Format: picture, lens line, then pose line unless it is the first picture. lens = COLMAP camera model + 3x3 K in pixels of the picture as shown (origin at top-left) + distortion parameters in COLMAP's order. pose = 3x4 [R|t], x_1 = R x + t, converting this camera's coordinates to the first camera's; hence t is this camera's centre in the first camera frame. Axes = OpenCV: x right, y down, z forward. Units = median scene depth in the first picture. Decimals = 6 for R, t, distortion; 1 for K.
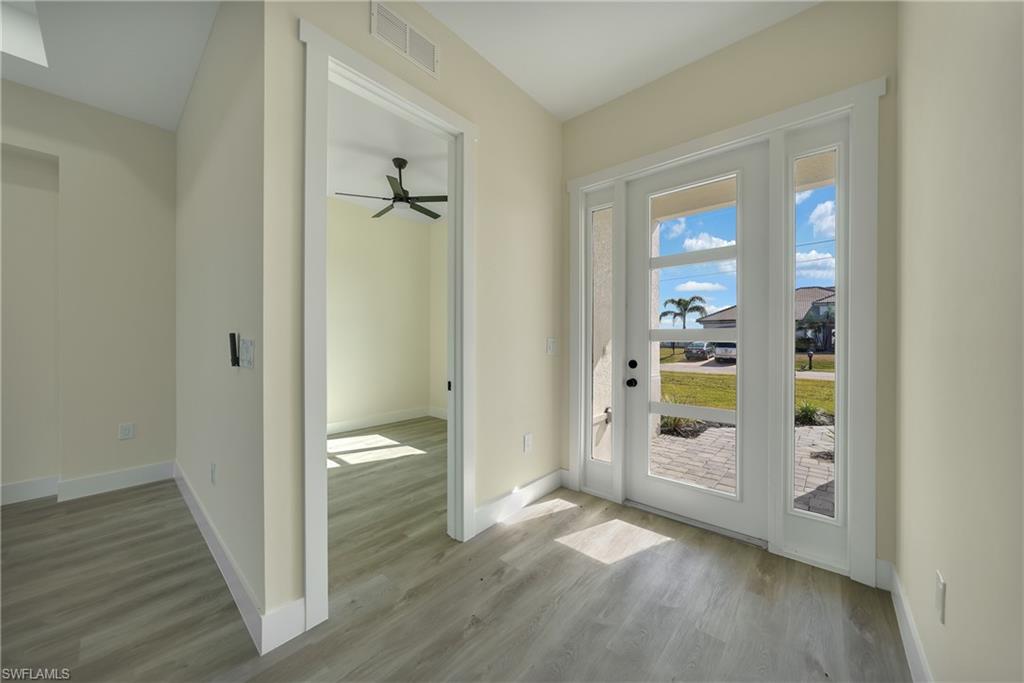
lens RADIAL K [[358.1, 0, 515.4], [0, 358.1, 339.9], [0, 0, 1]] dist [-0.001347, 0.000101]
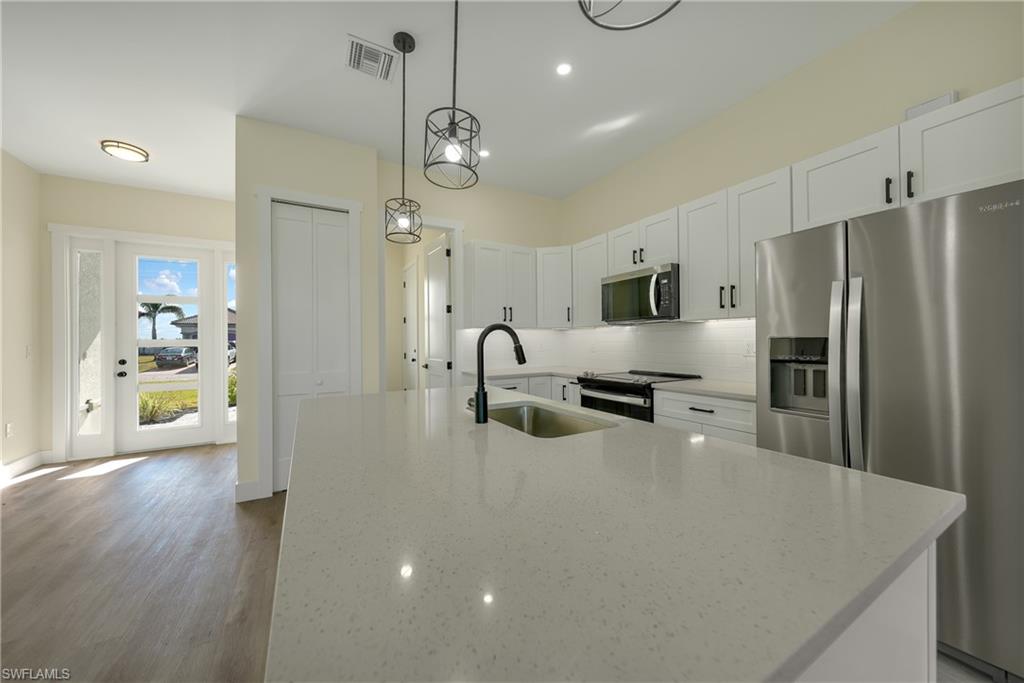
lens RADIAL K [[367.0, 0, 512.0], [0, 367.0, 341.5], [0, 0, 1]] dist [-0.000077, 0.000156]
pose [[0.346934, -0.003778, 0.937882, -0.438935], [0.010222, 0.999948, 0.000247, -0.003183], [-0.937834, 0.009501, 0.346954, -0.858648]]
